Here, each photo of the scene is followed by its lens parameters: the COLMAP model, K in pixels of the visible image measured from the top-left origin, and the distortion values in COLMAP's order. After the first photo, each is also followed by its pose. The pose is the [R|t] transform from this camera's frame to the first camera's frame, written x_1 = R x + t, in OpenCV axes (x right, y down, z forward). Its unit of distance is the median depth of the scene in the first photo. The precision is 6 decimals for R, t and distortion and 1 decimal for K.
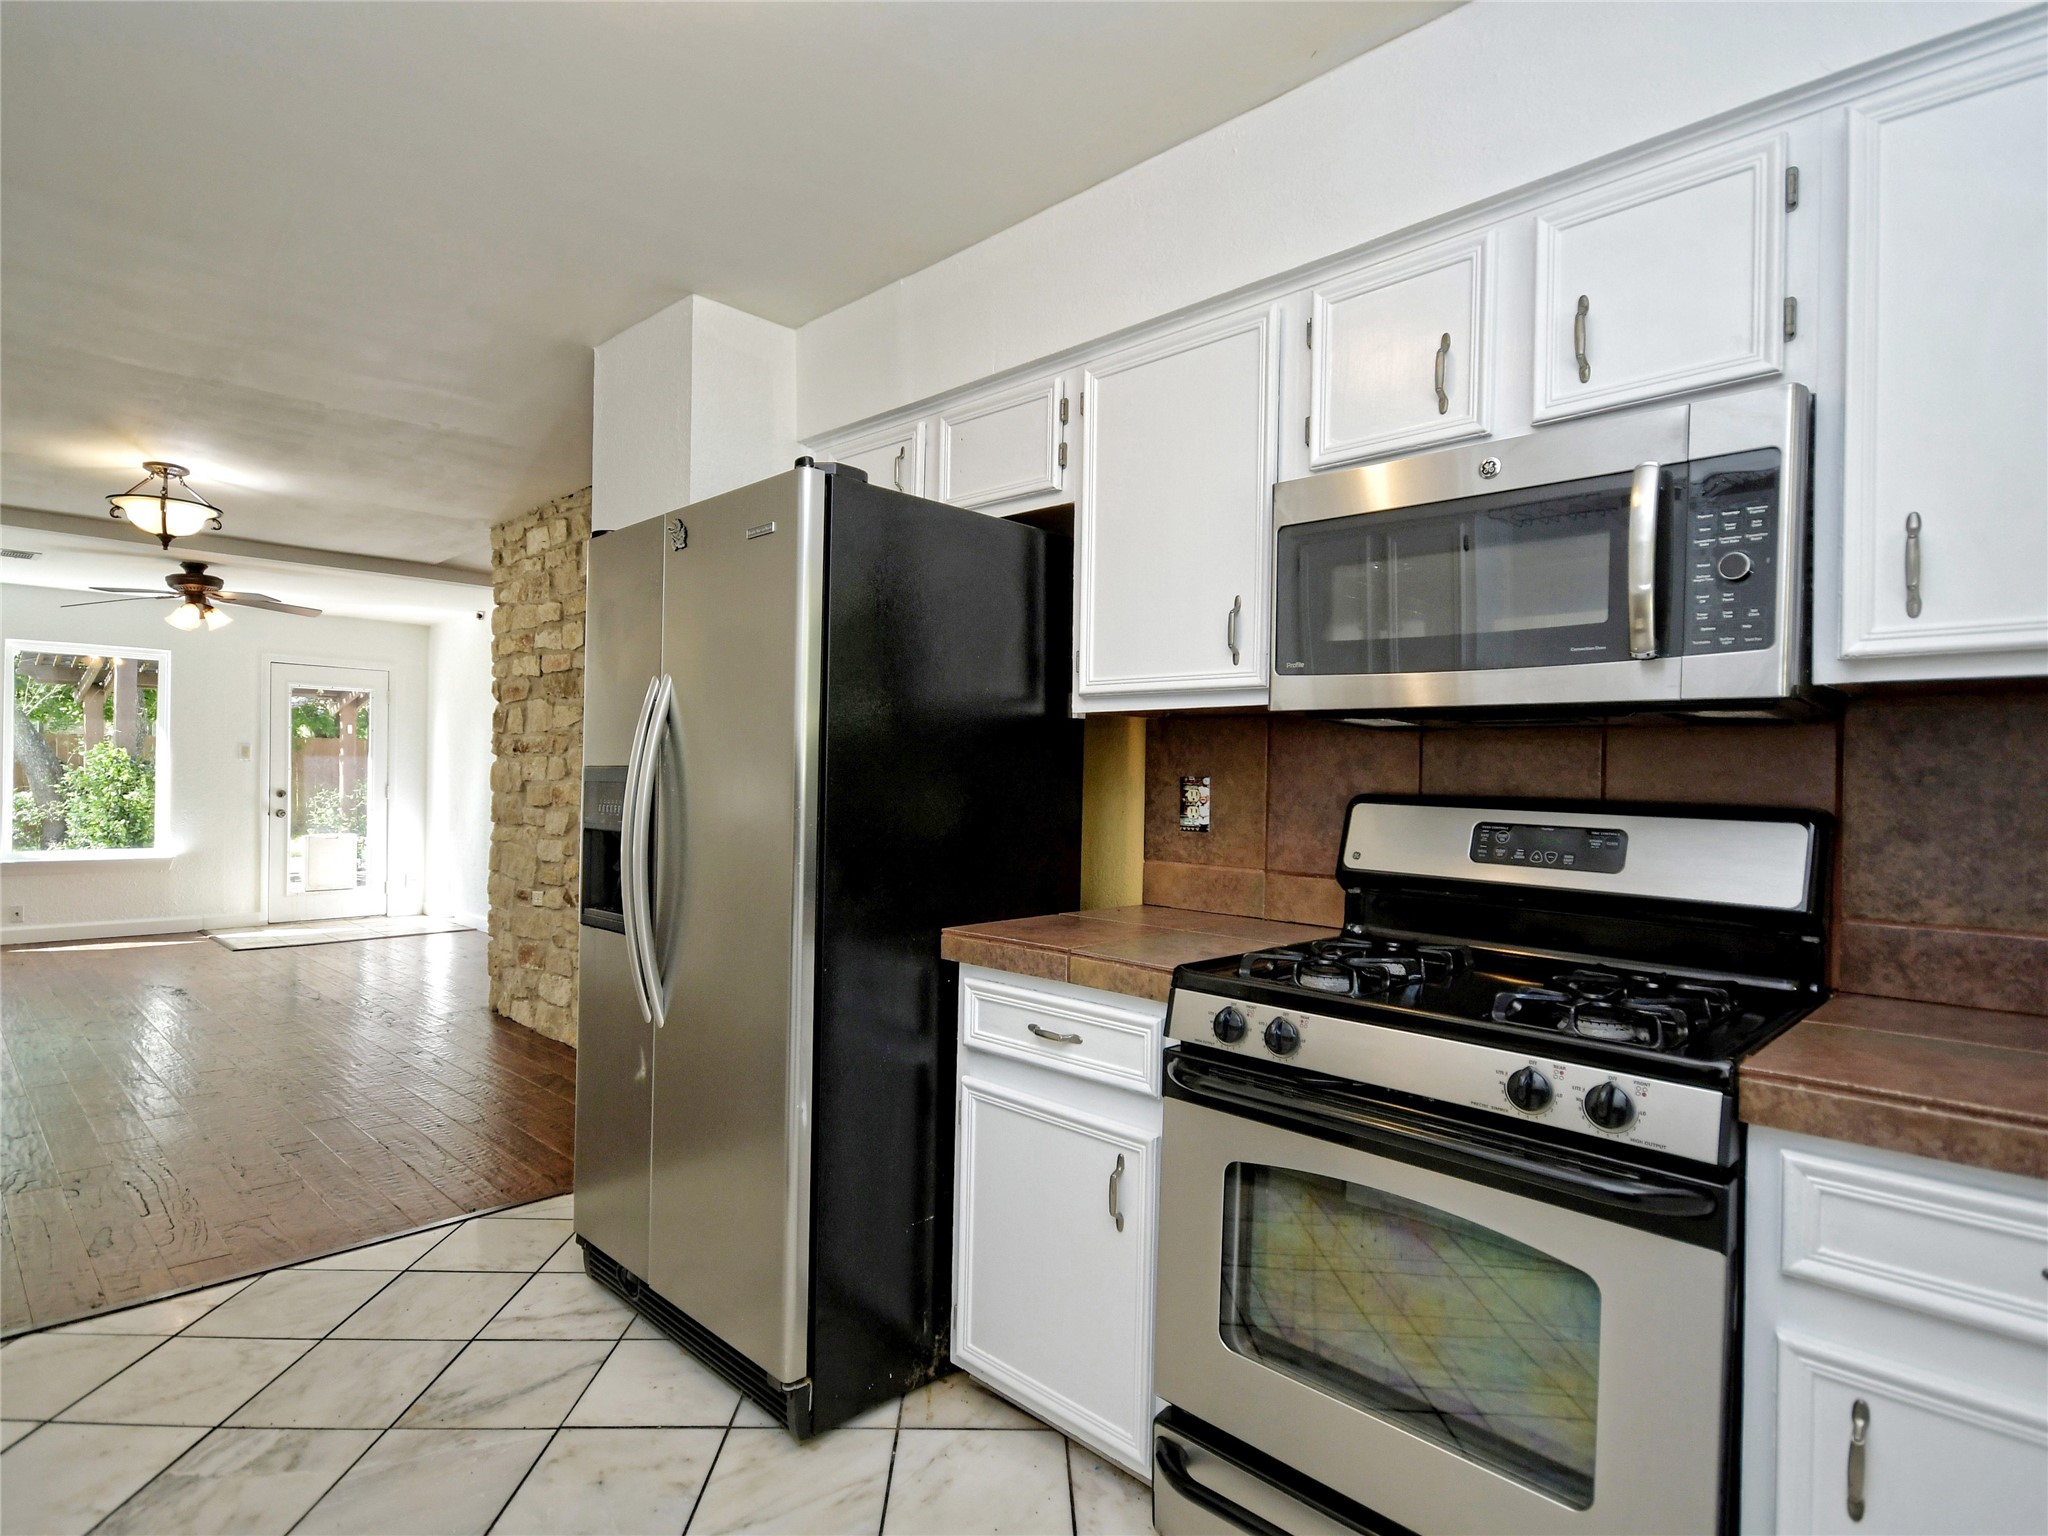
lens RADIAL K [[1089.6, 0, 1019.2], [0, 1089.6, 781.1], [0, 0, 1]] dist [0.006667, -0.001294]
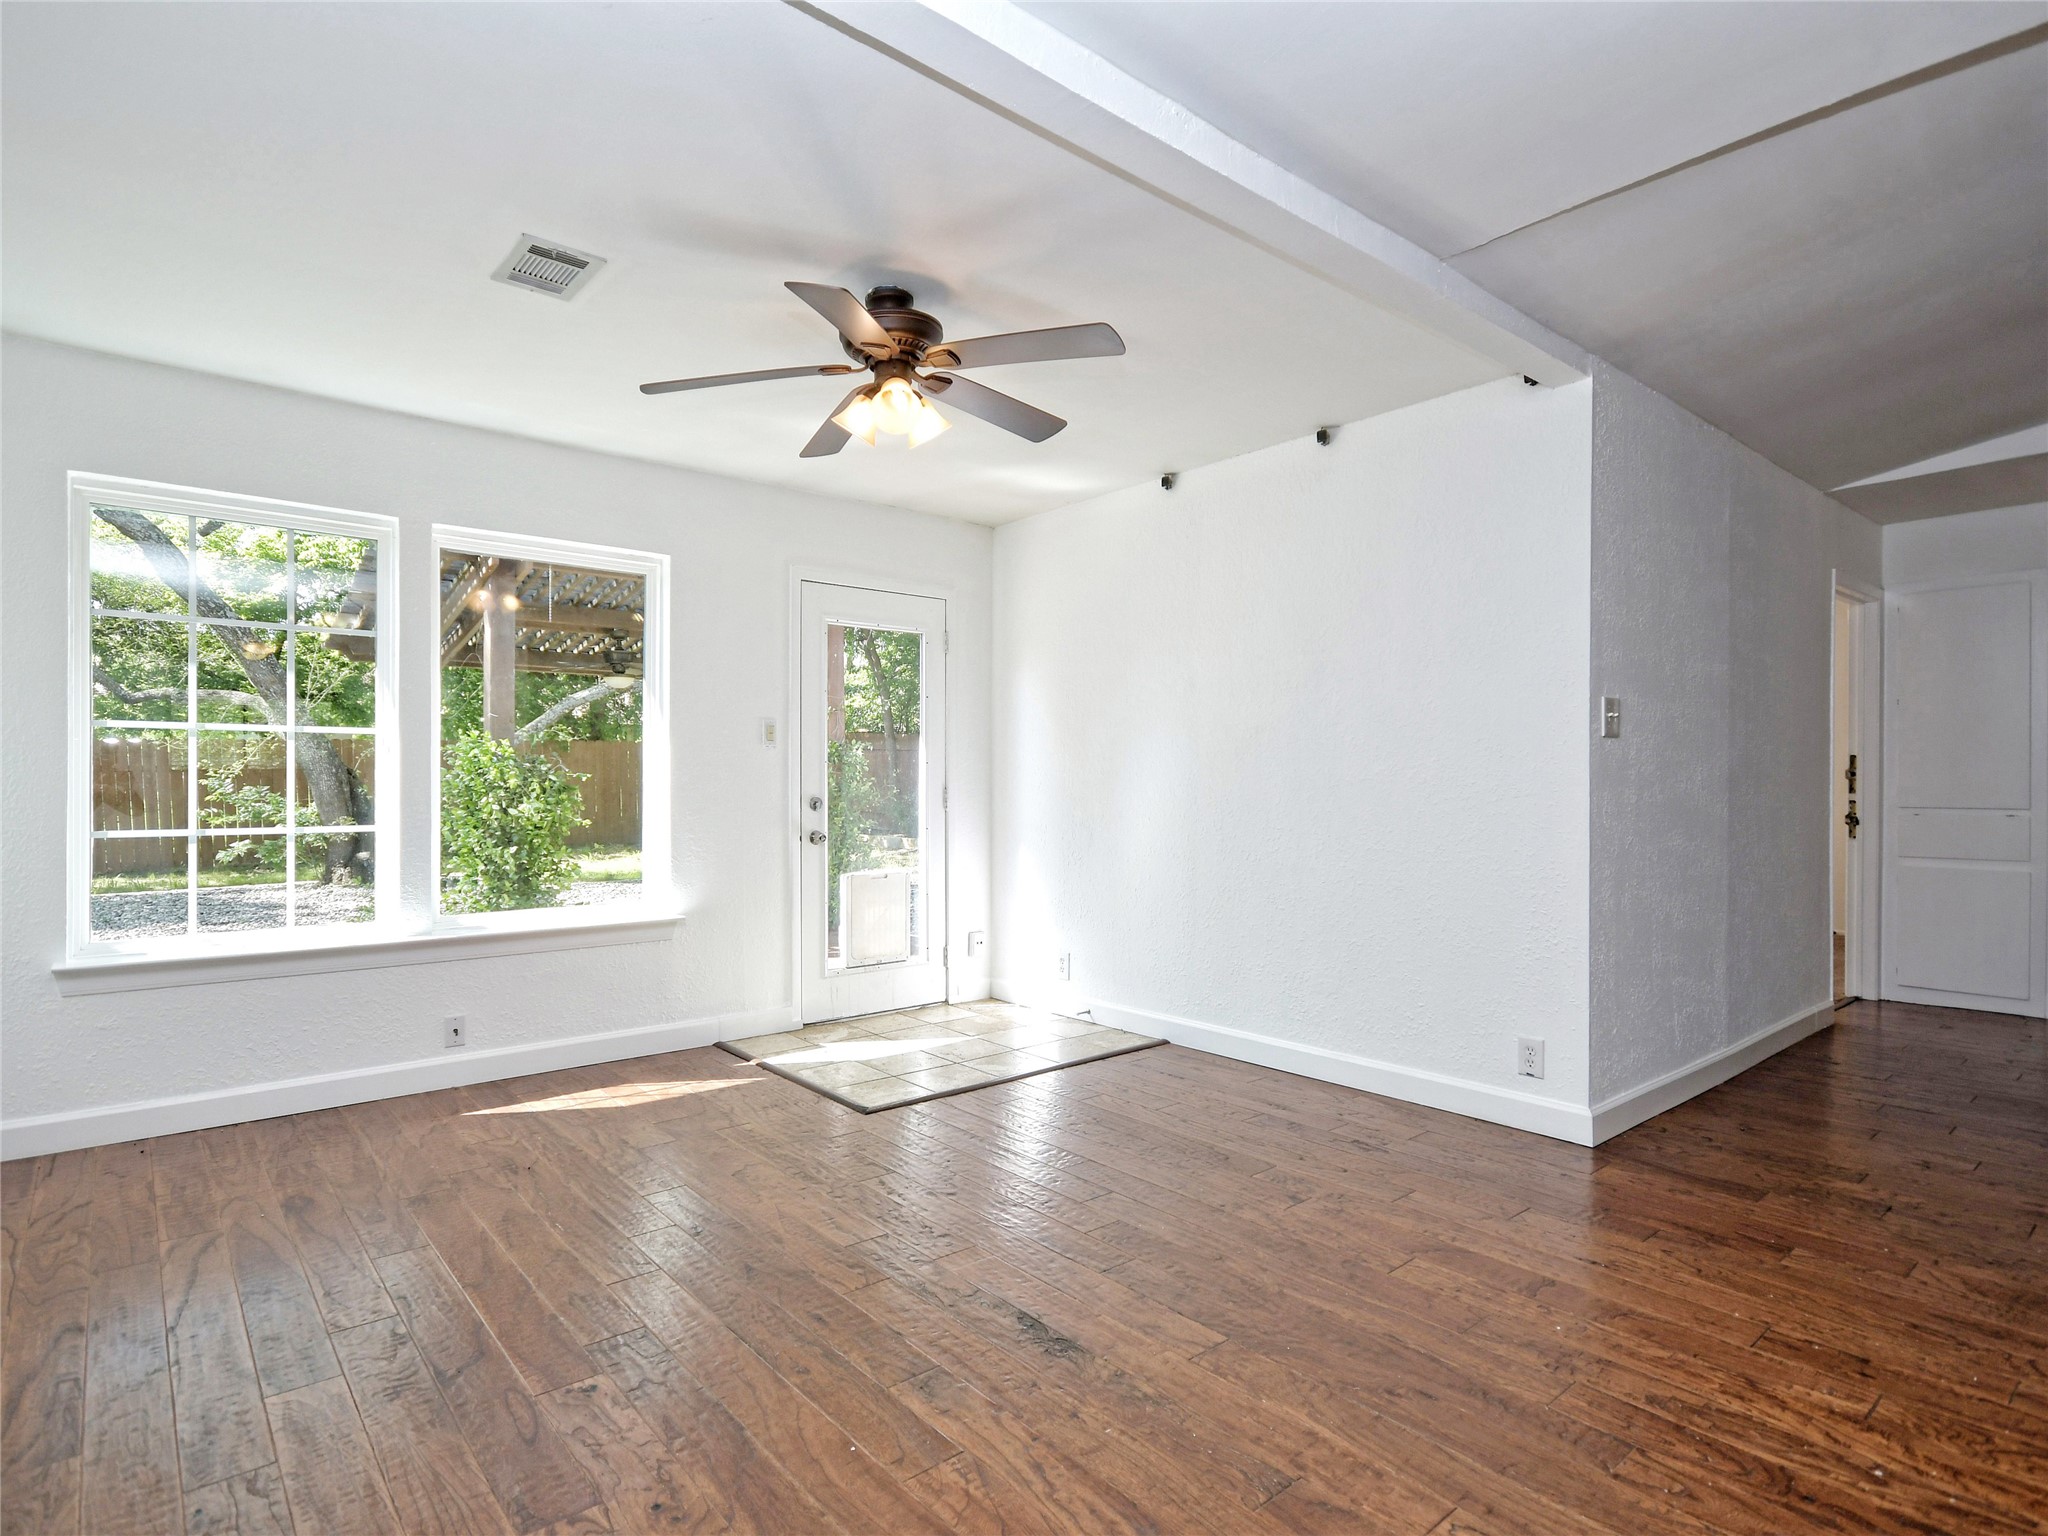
lens RADIAL K [[1063.3, 0, 1023.6], [0, 1063.3, 784.1], [0, 0, 1]] dist [-0.001425, 0.000161]
pose [[0.994723, -0.013764, -0.101668, -0.899665], [0.013954, 0.999902, 0.001158, 0.002965], [0.101642, -0.002570, 0.994818, 0.784788]]
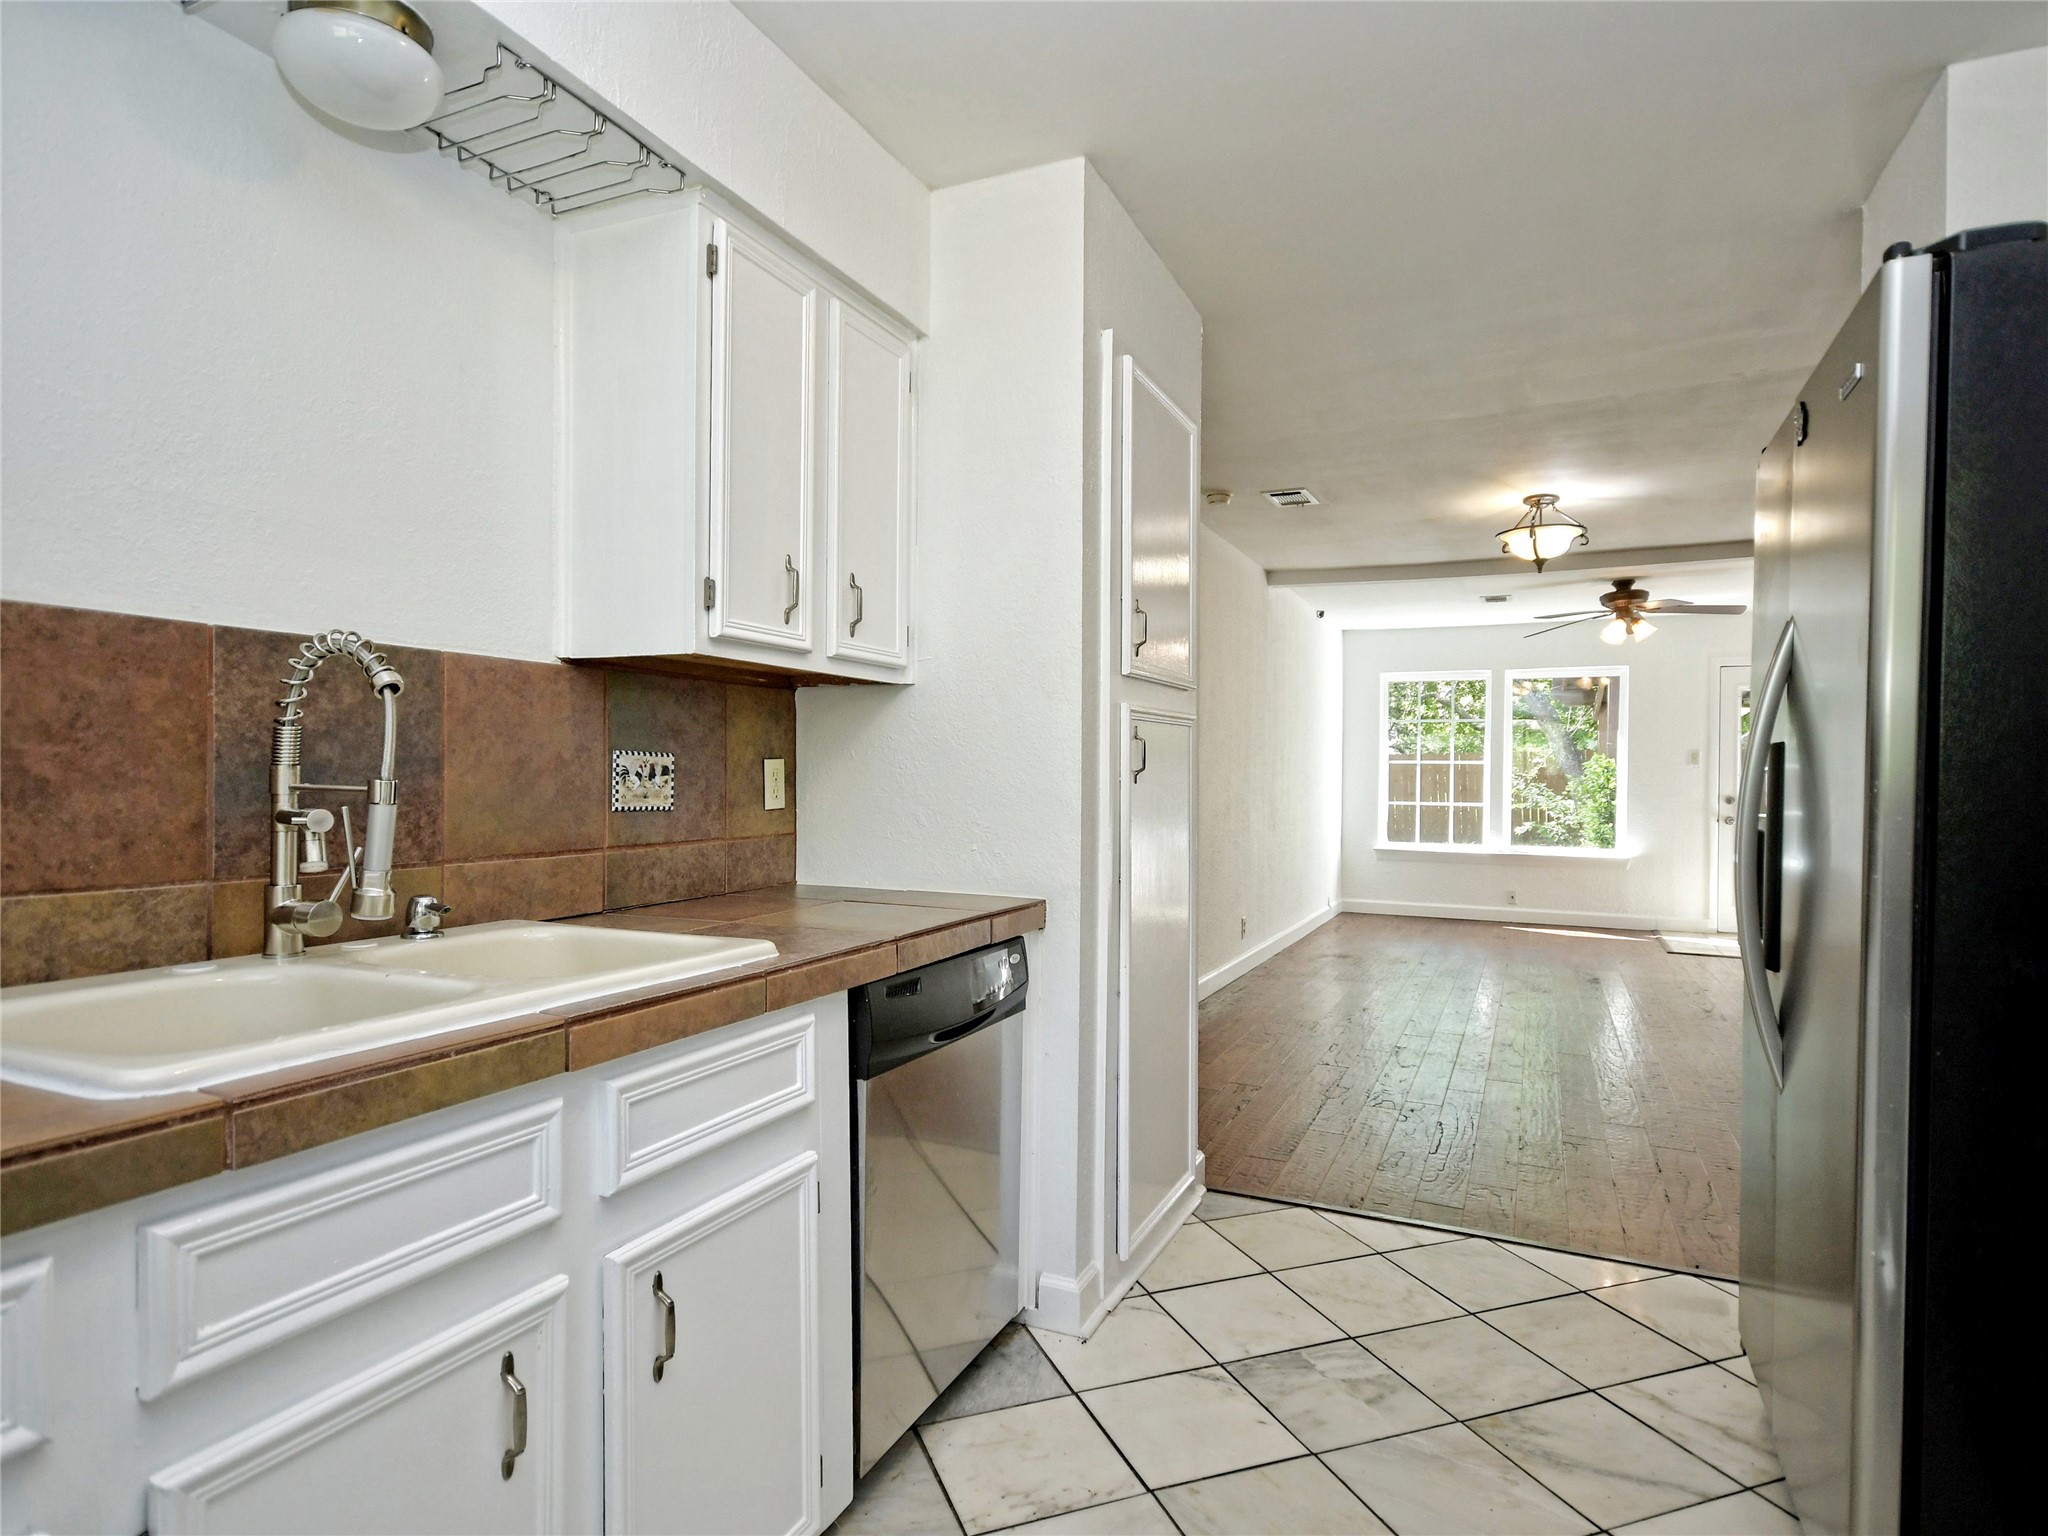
lens RADIAL K [[1120.3, 0, 1029.3], [0, 1120.3, 786.4], [0, 0, 1]] dist [0.018518, -0.000021]
pose [[0.330960, -0.004101, -0.943636, 0.120445], [-0.003239, 0.999980, -0.005482, 0.012017], [0.943639, 0.004871, 0.330940, 0.136482]]
